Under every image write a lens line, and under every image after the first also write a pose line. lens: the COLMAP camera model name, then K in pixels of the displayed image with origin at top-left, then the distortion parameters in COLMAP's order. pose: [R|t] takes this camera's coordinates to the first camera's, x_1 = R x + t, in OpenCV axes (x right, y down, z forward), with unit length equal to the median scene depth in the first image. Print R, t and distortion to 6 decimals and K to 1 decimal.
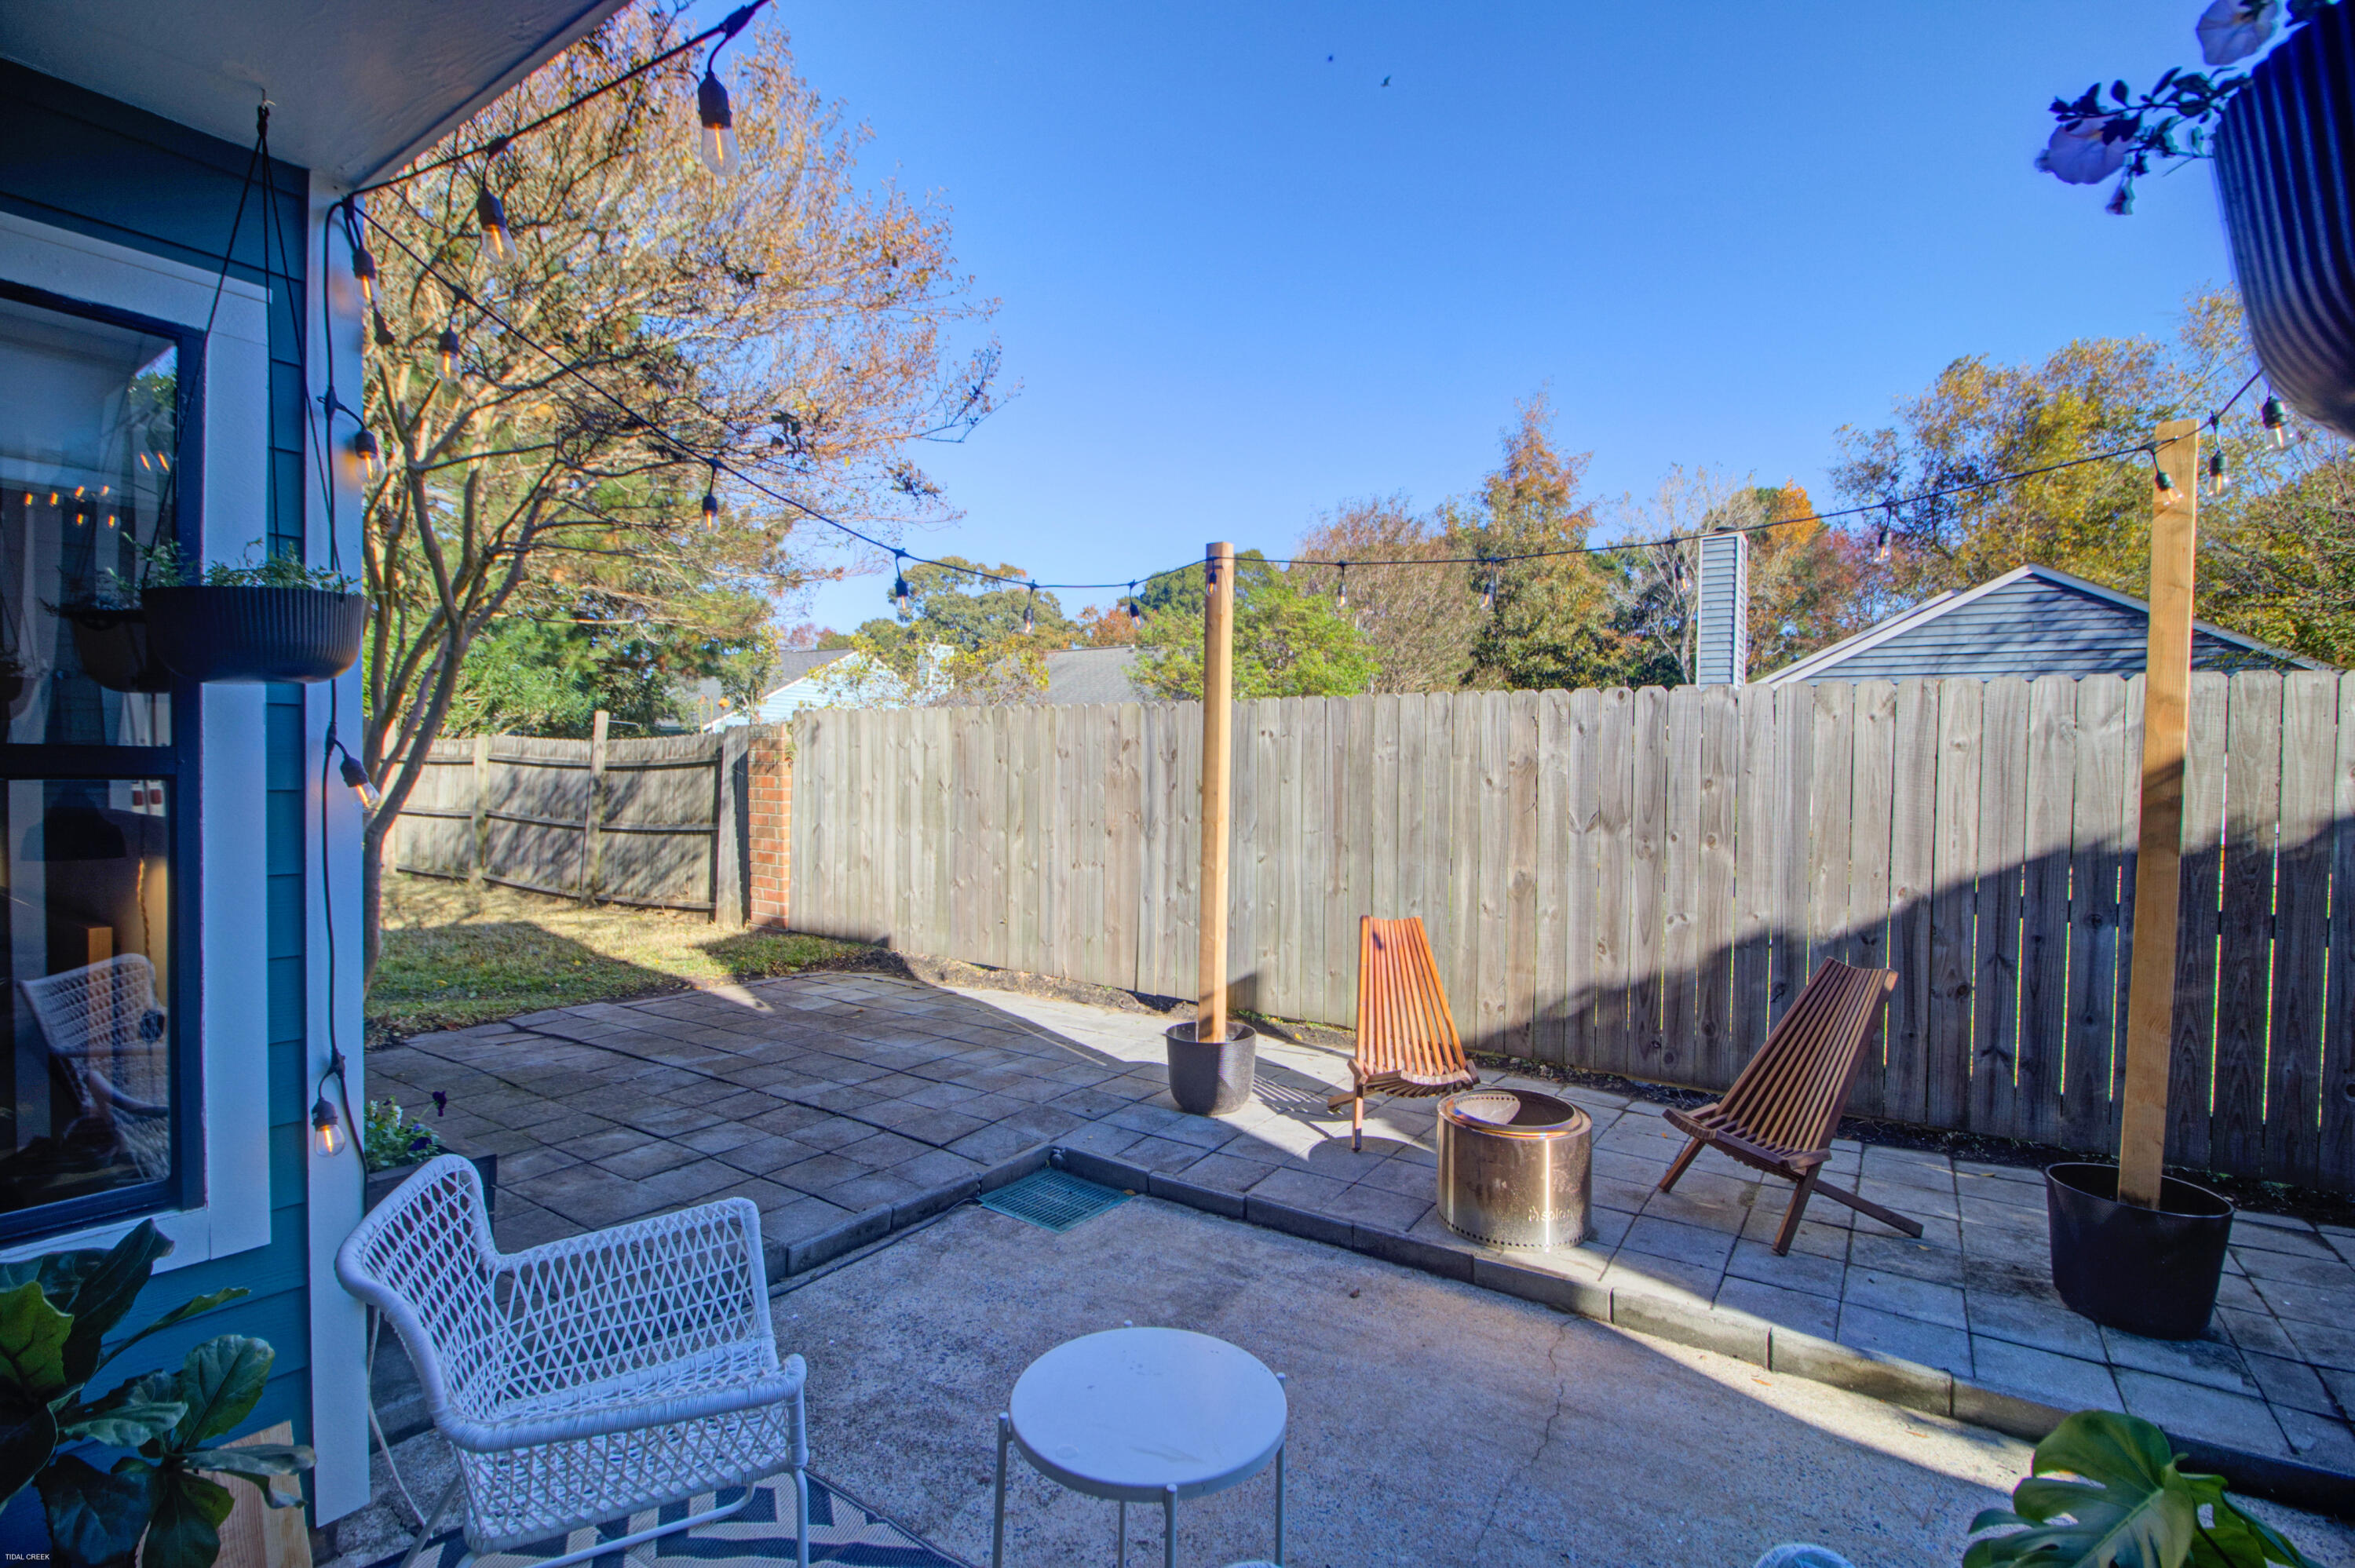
lens RADIAL K [[1062.3, 0, 1189.1], [0, 1062.3, 780.9], [0, 0, 1]] dist [-0.011261, -0.003978]
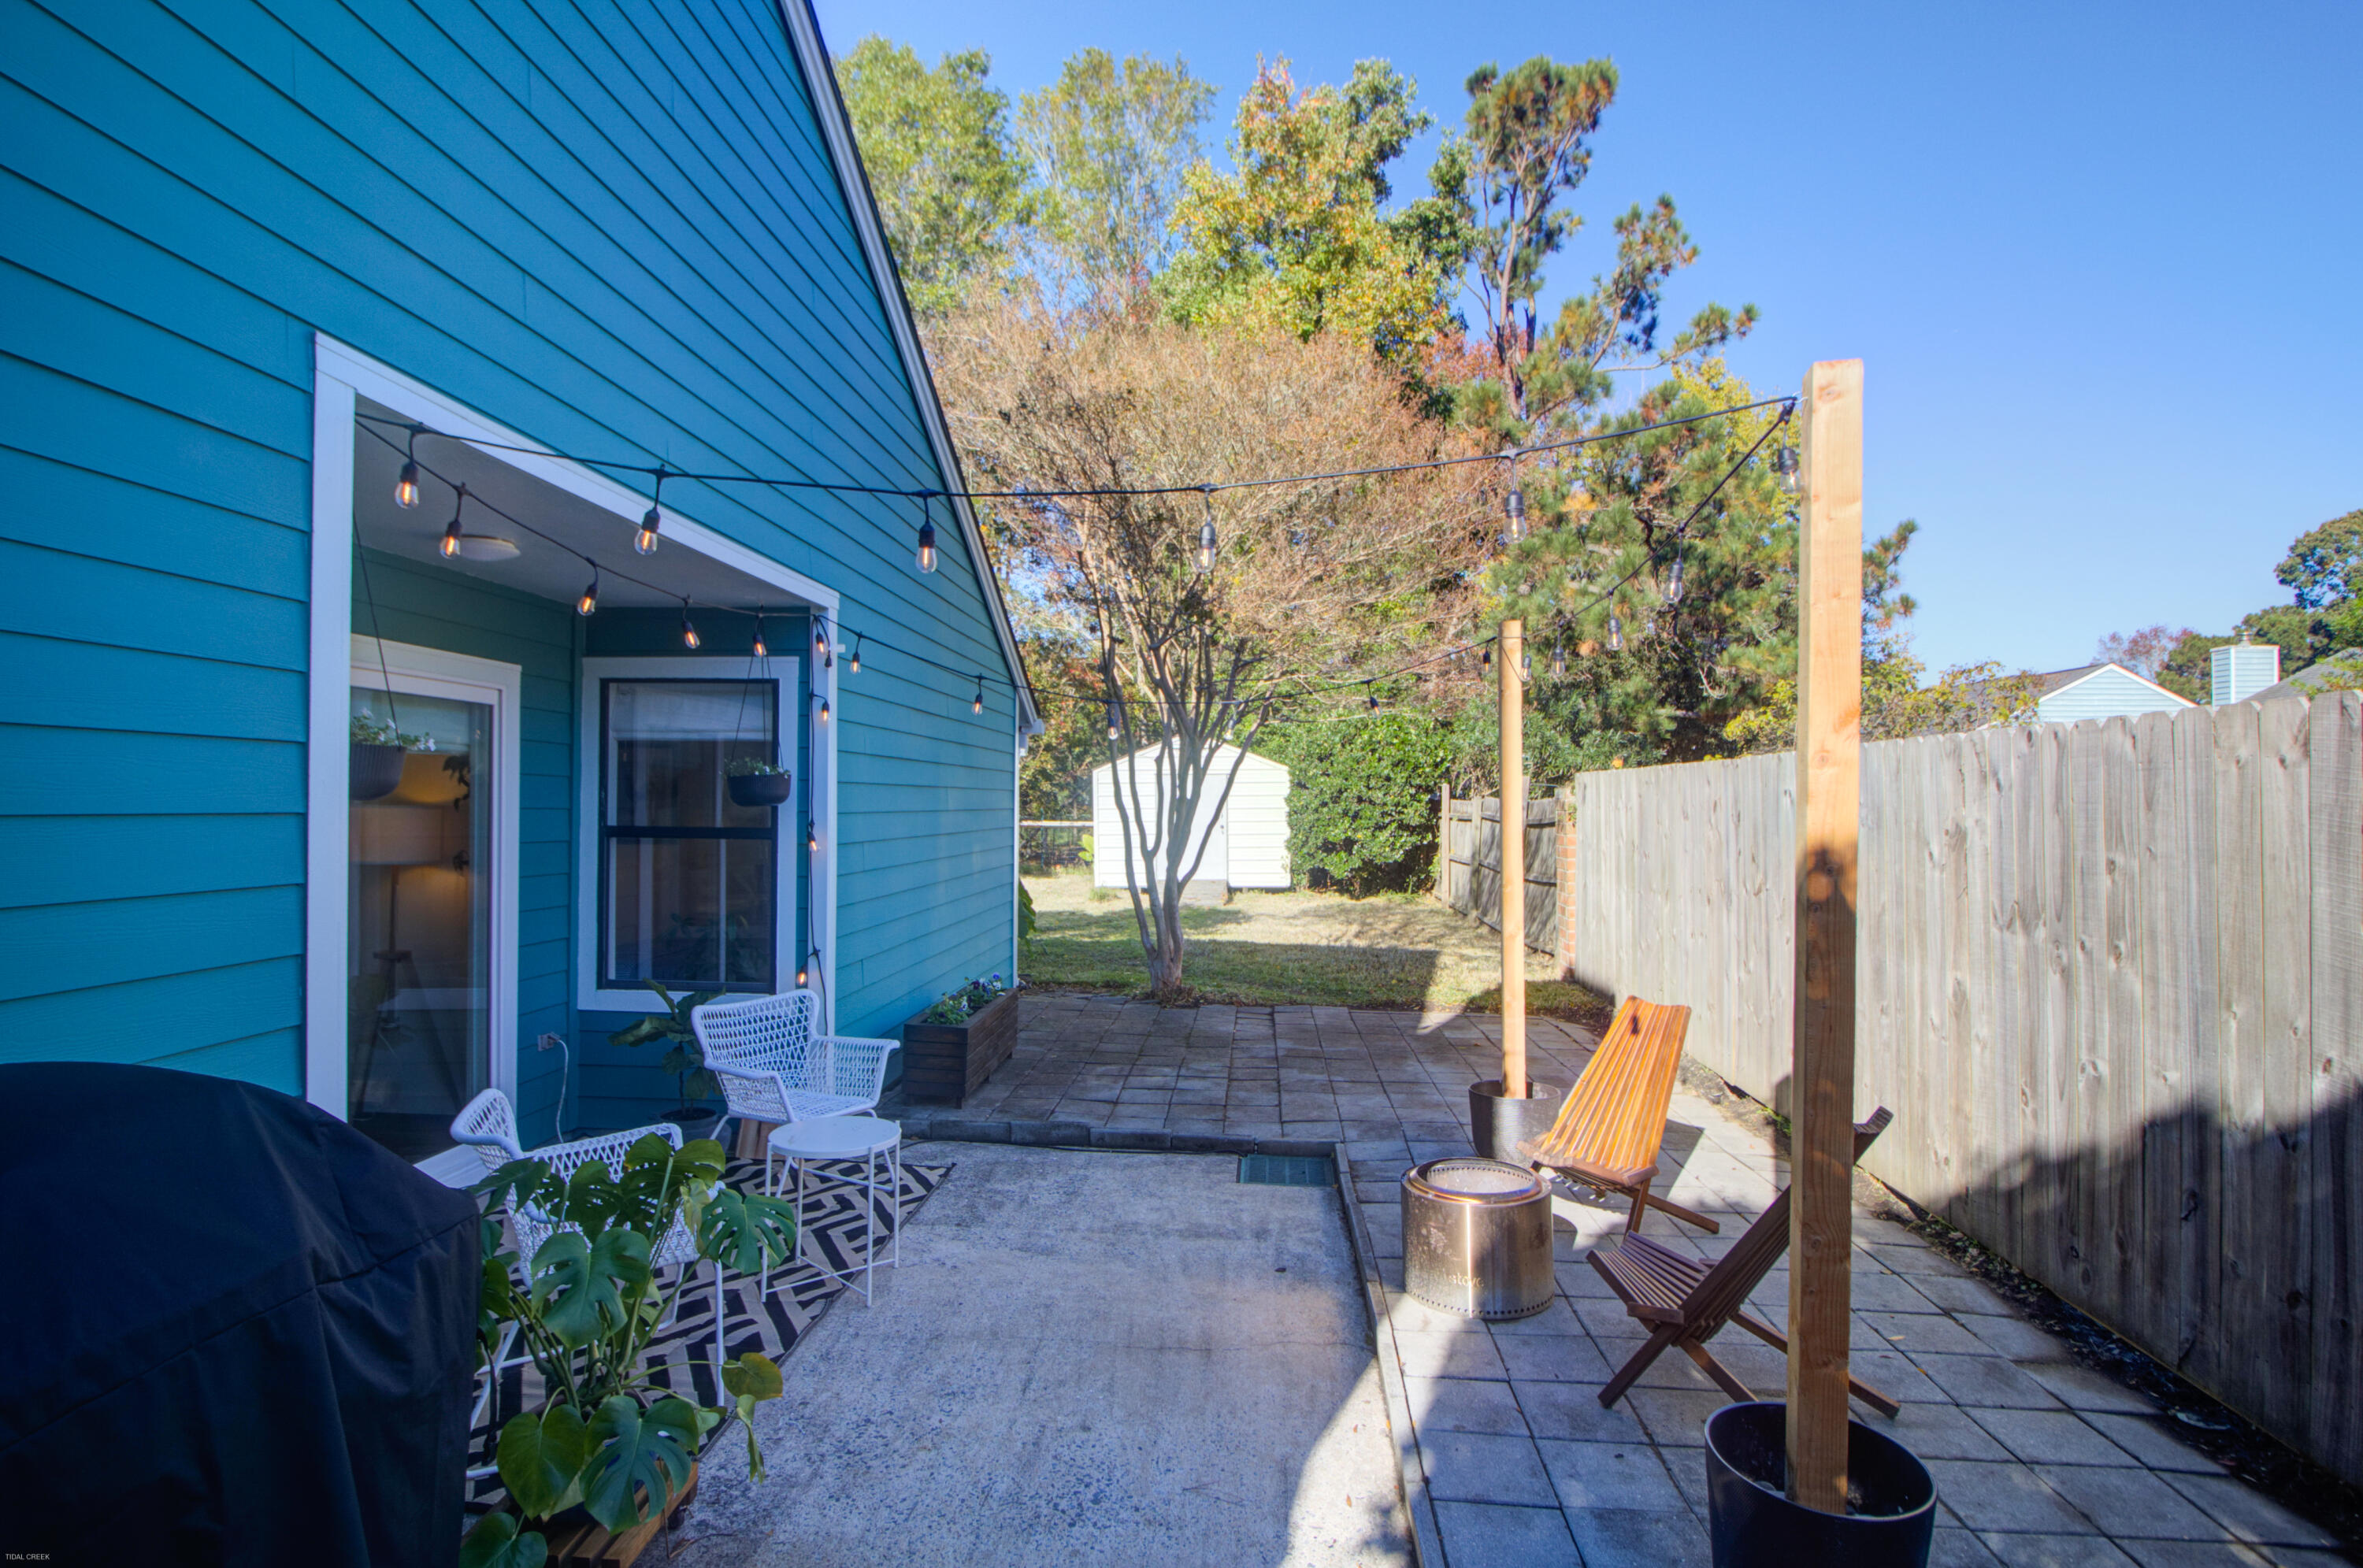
lens RADIAL K [[1153.2, 0, 1194.6], [0, 1153.2, 785.4], [0, 0, 1]] dist [-0.000894, -0.011924]
pose [[0.508089, -0.026217, -0.860906, 0.874118], [-0.009963, 0.999291, -0.036312, -0.017658], [0.861247, 0.027027, 0.507467, 0.153452]]
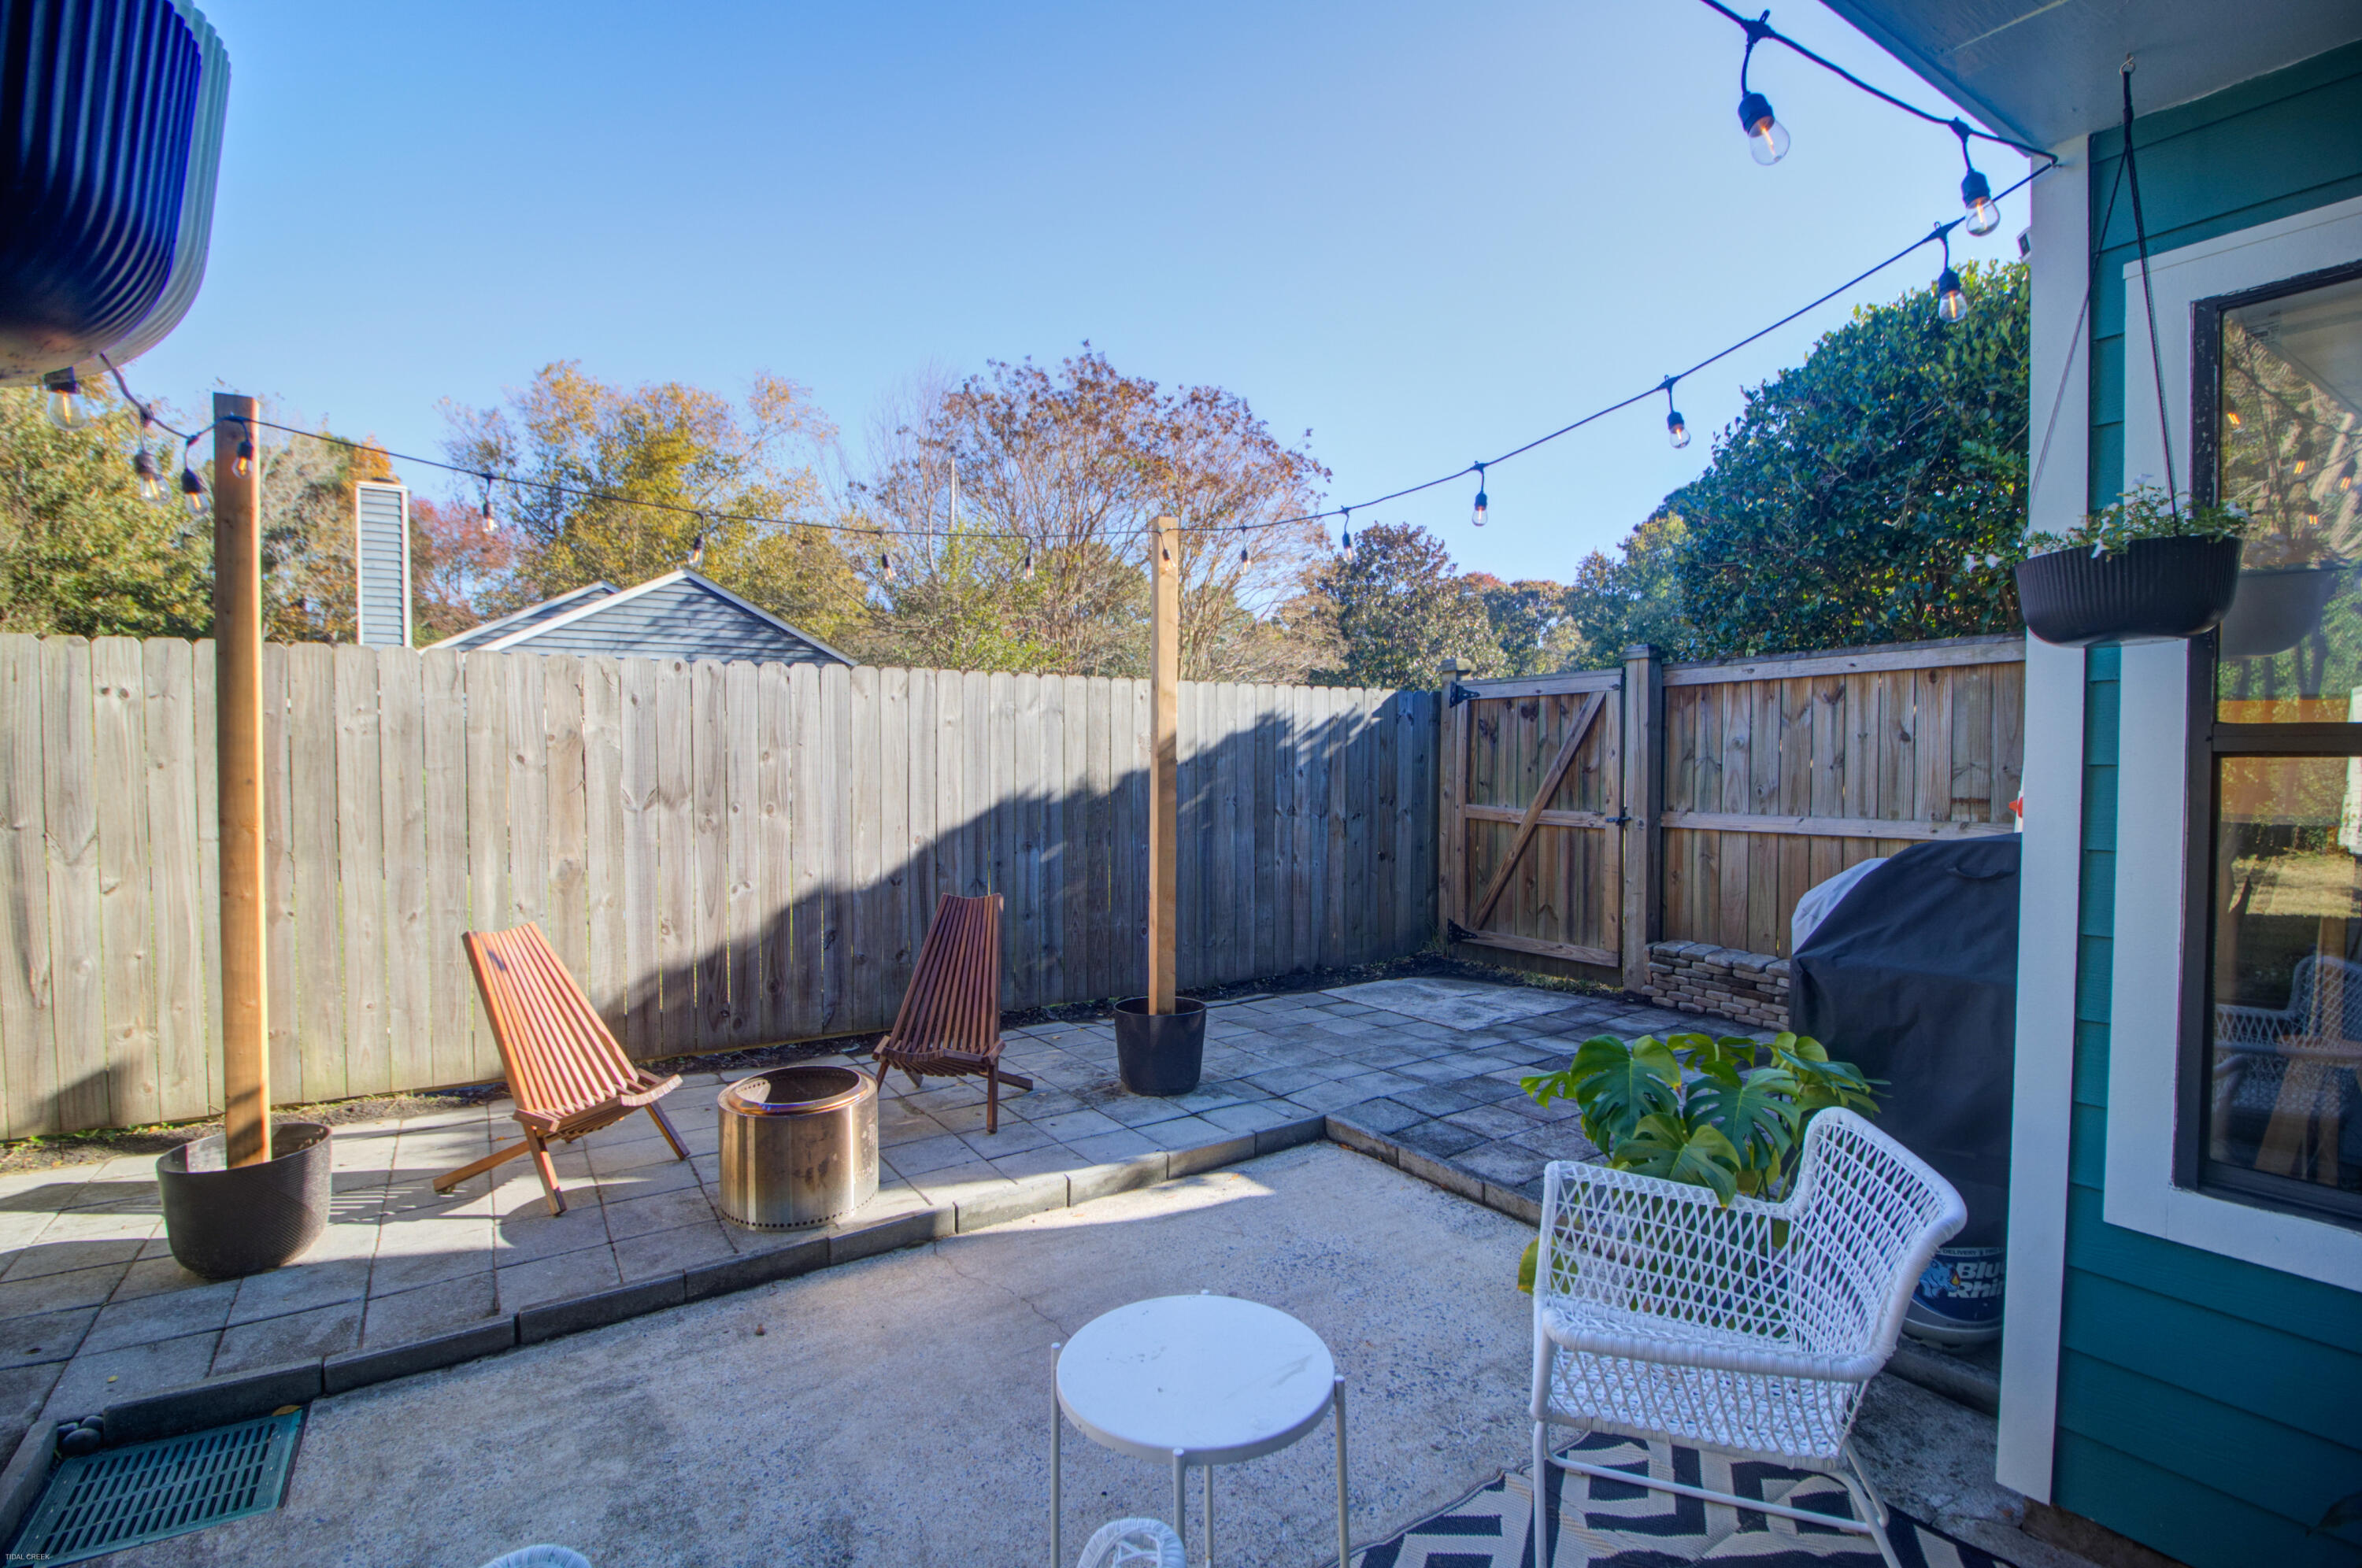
lens RADIAL K [[1065.4, 0, 1148.4], [0, 1065.4, 788.5], [0, 0, 1]] dist [-0.011261, -0.003978]
pose [[0.408744, -0.044097, 0.911583, -0.346628], [0.019148, 0.999027, 0.039741, -0.000071], [-0.912448, 0.001211, 0.409191, 0.232633]]
